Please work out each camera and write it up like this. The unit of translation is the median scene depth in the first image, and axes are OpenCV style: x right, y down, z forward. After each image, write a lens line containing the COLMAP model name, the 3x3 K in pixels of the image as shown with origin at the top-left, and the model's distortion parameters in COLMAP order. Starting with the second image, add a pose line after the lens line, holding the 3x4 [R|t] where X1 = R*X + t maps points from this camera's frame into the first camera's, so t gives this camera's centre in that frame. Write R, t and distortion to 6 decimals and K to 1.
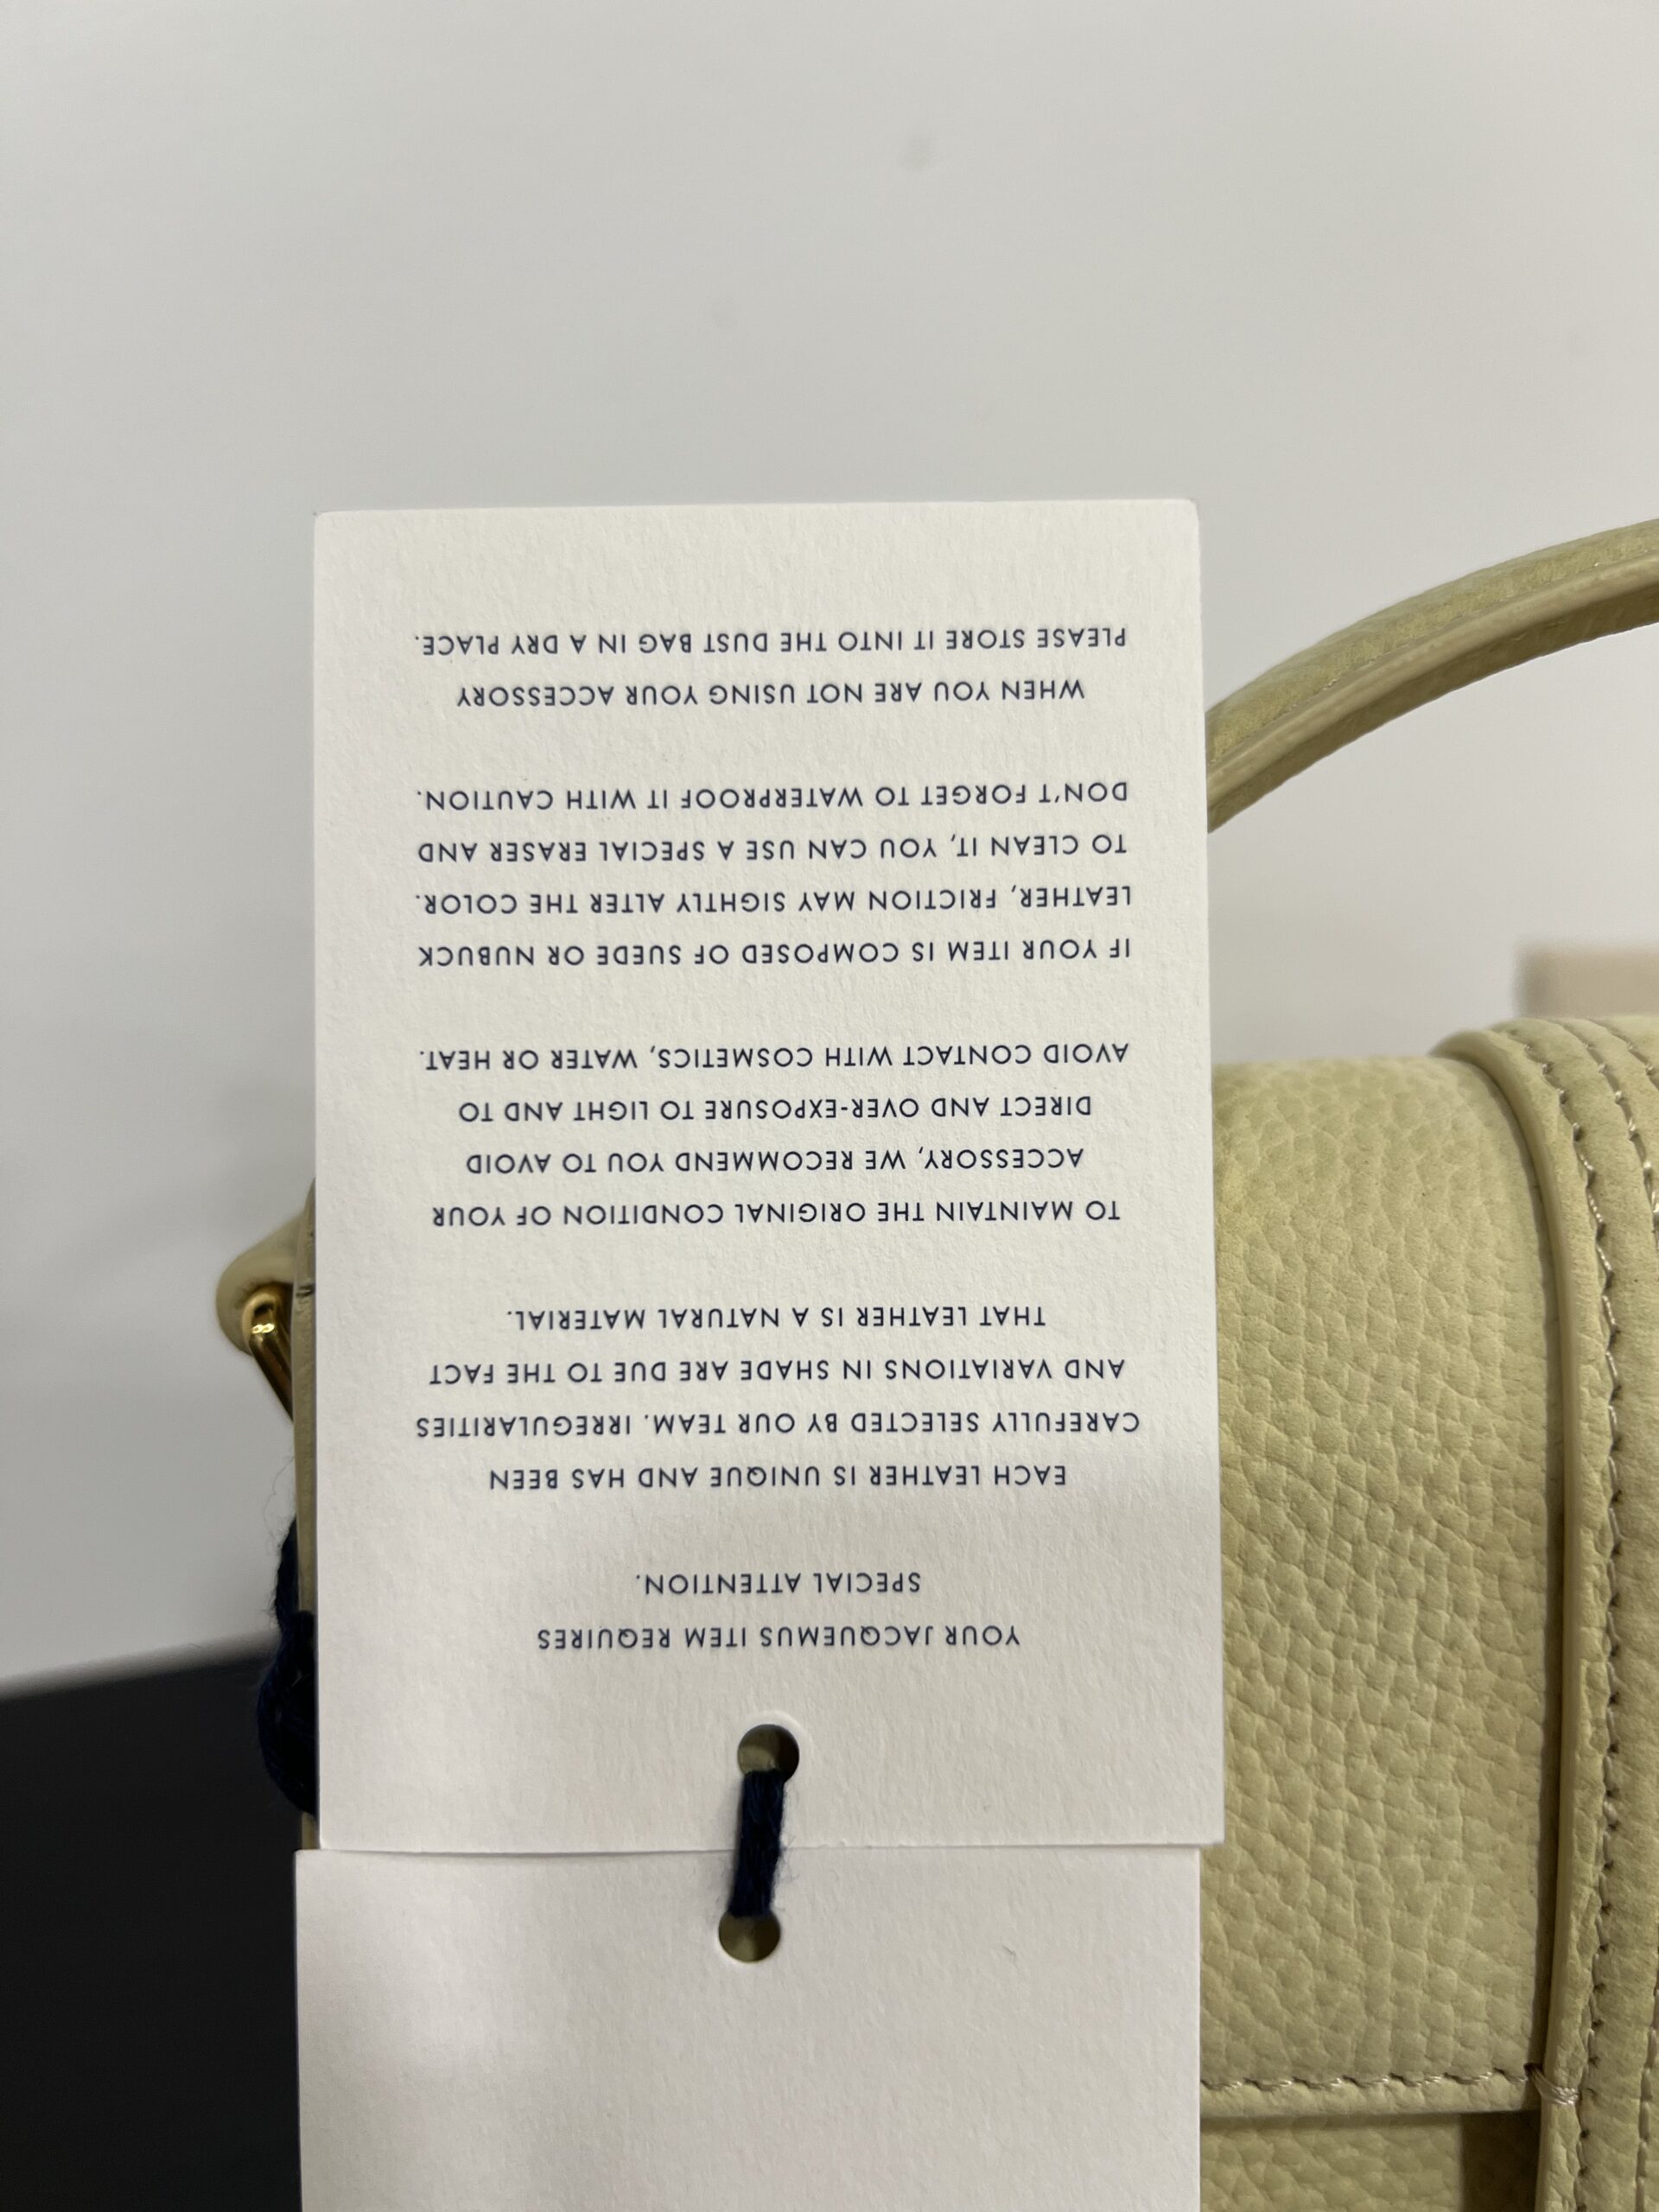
lens RADIAL K [[1813.3, 0, 827.2], [0, 1813.3, 1121.6], [0, 0, 1]] dist [-0.014480, -0.035236]
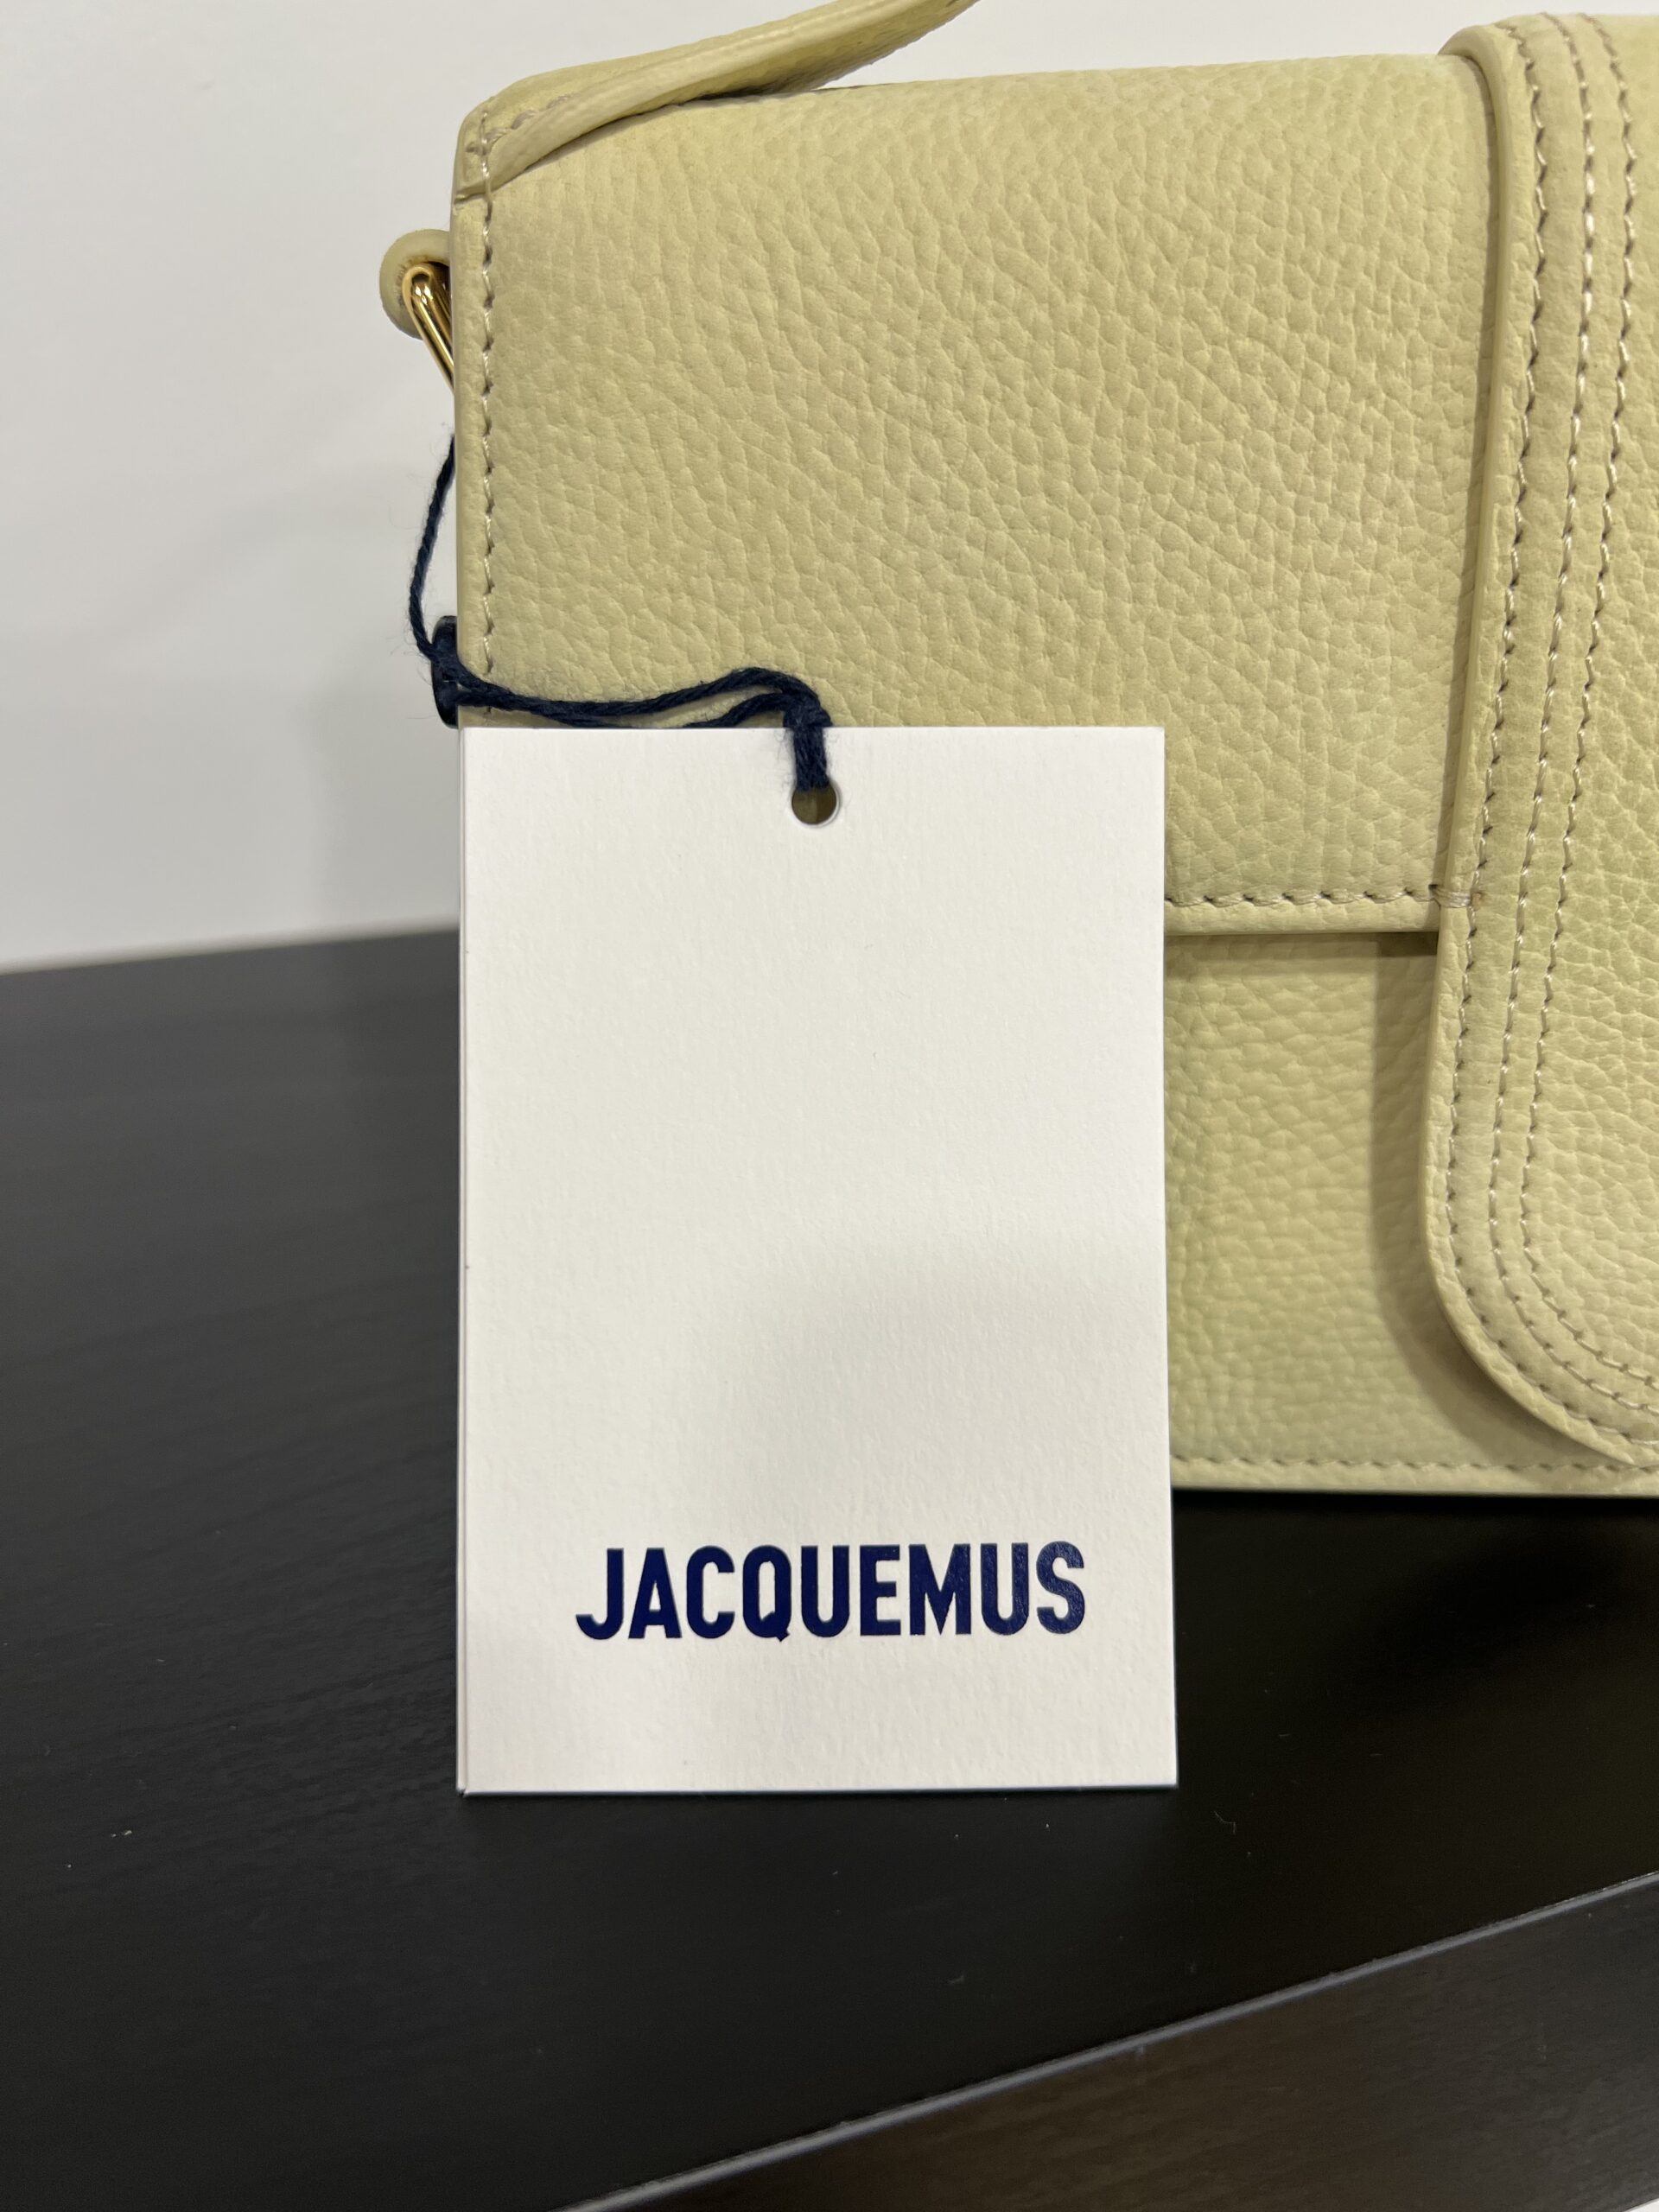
lens RADIAL K [[1778.4, 0, 820.6], [0, 1778.4, 1124.2], [0, 0, 1]] dist [-0.020941, 0.000719]
pose [[0.999407, 0.024947, -0.023754, -0.004861], [-0.019948, 0.981325, 0.191320, 0.483283], [0.028083, -0.190732, 0.981240, -0.280885]]
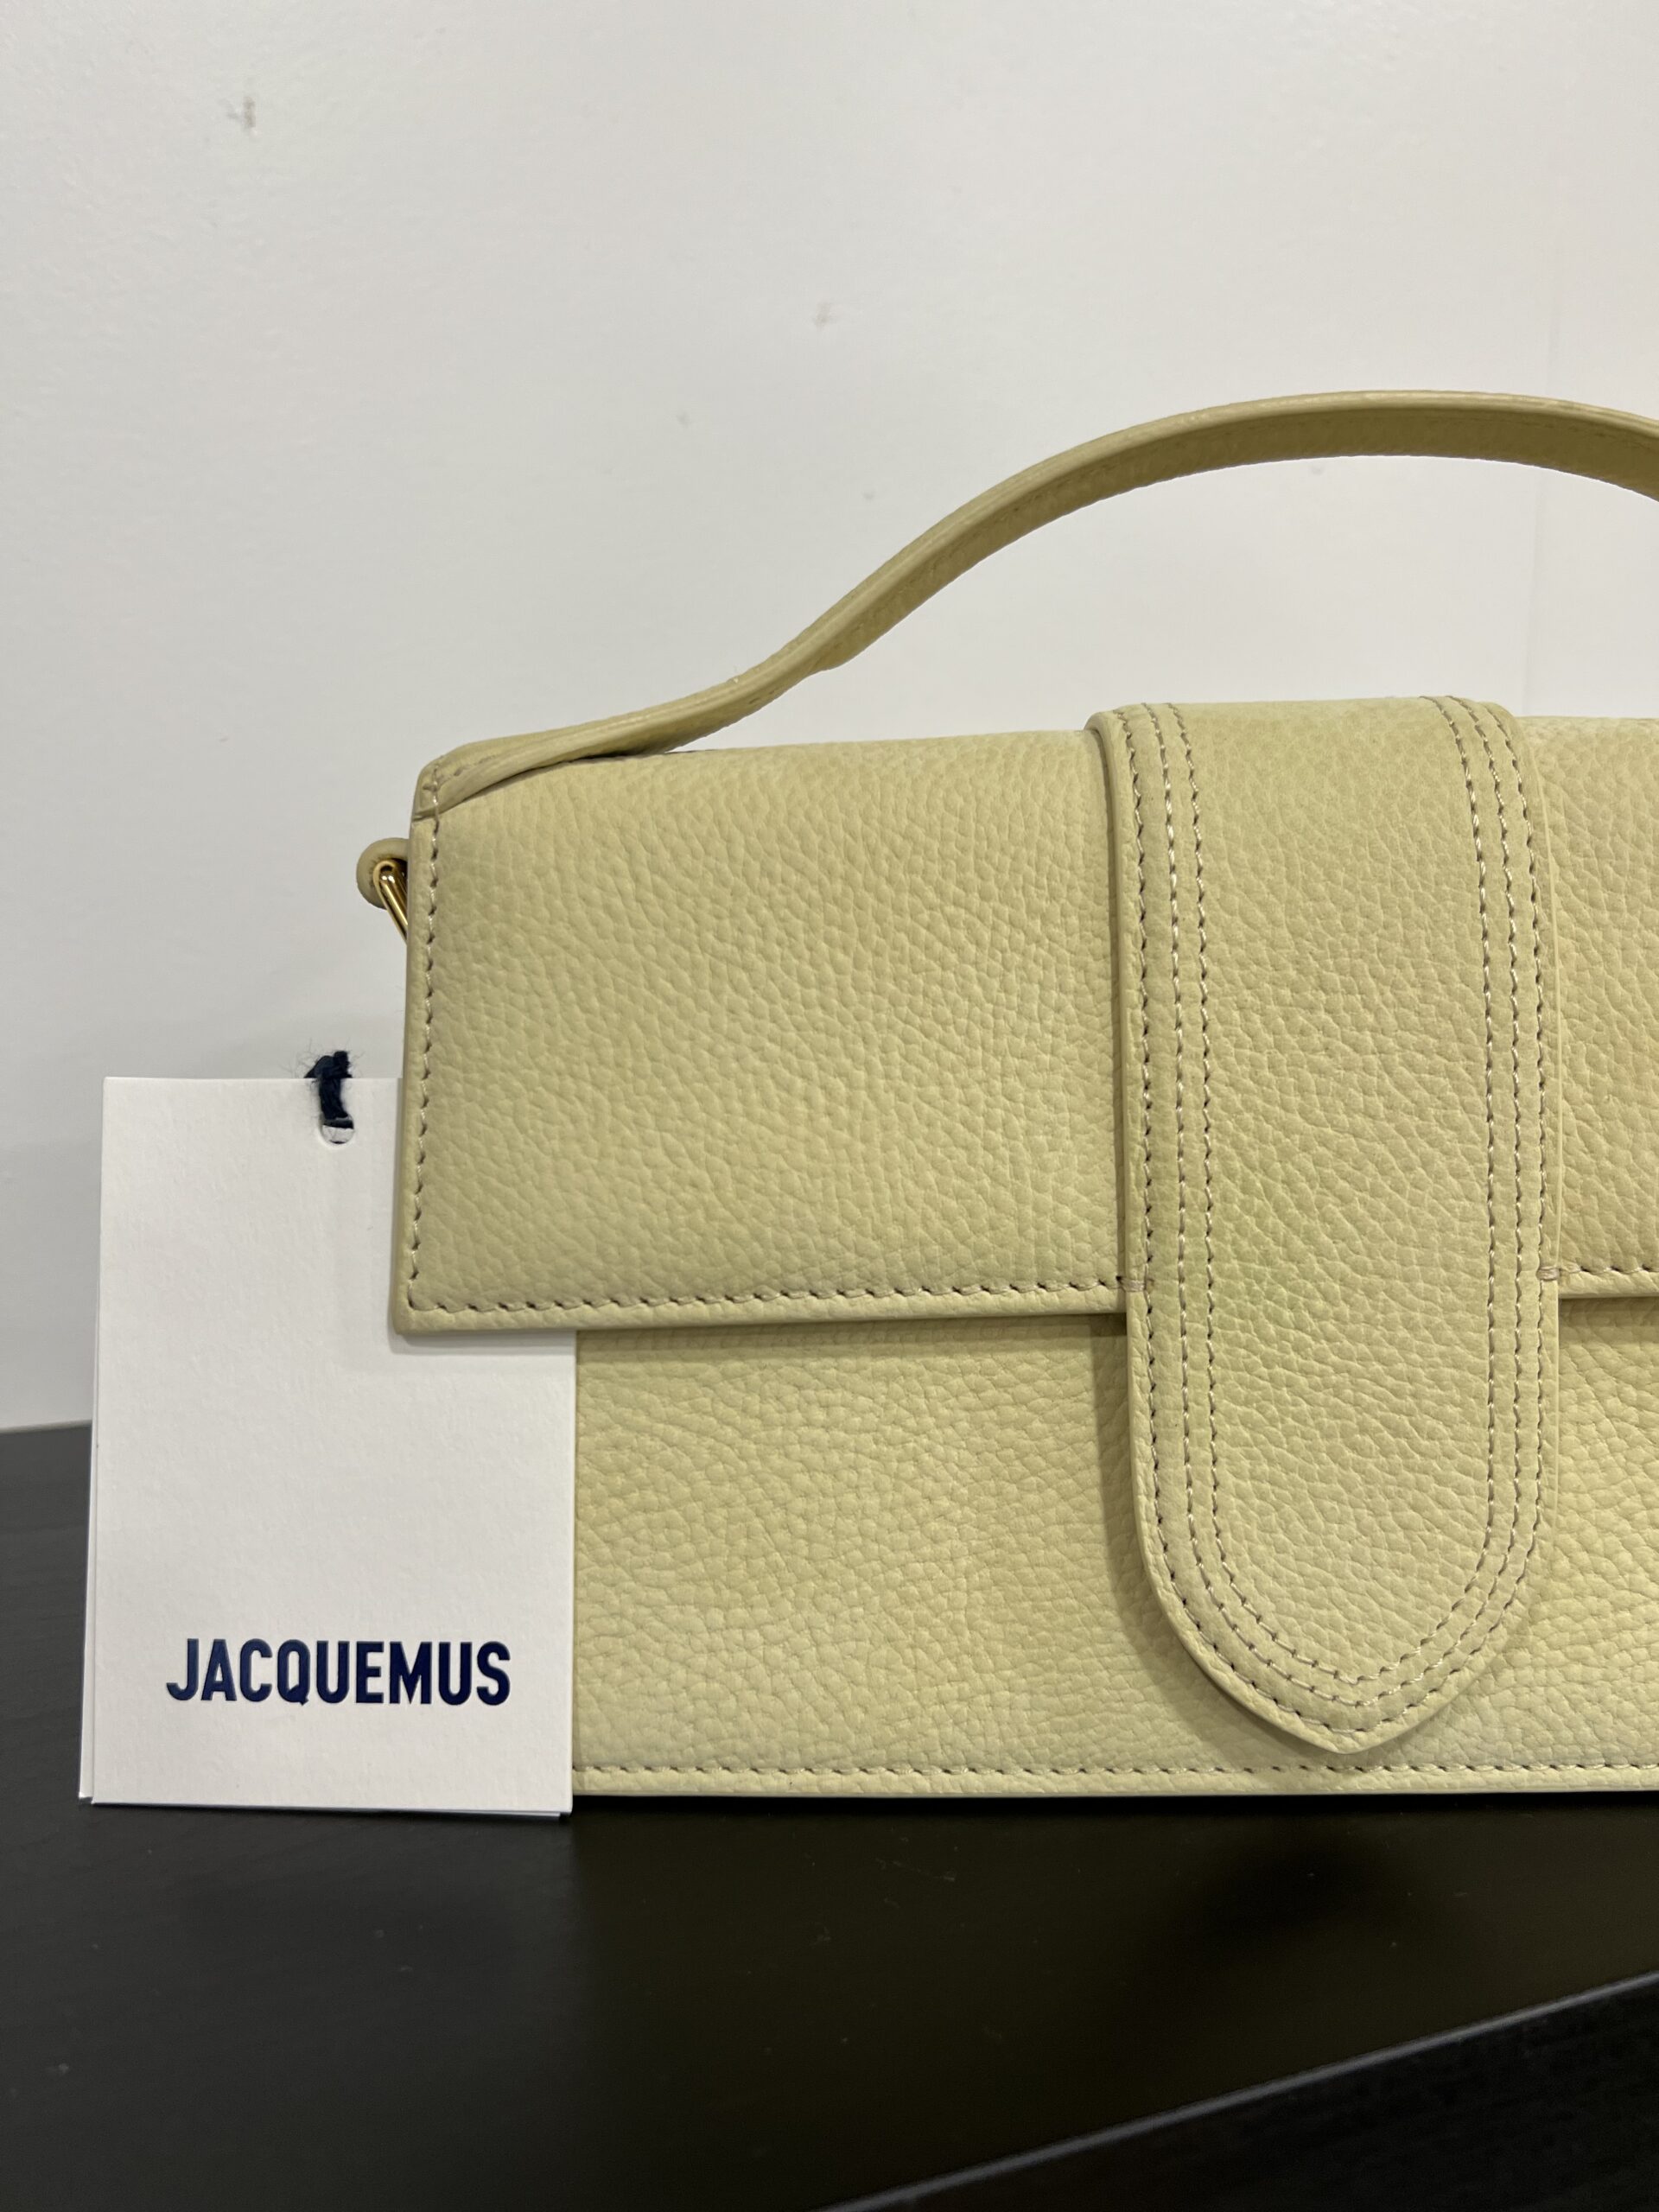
lens RADIAL K [[1751.8, 0, 818.7], [0, 1751.8, 1116.8], [0, 0, 1]] dist [0.162613, -0.543574]
pose [[0.999885, 0.008282, 0.012699, 0.087025], [-0.006683, 0.992617, -0.121103, 0.607502], [-0.013609, 0.121004, 0.992559, -0.712709]]
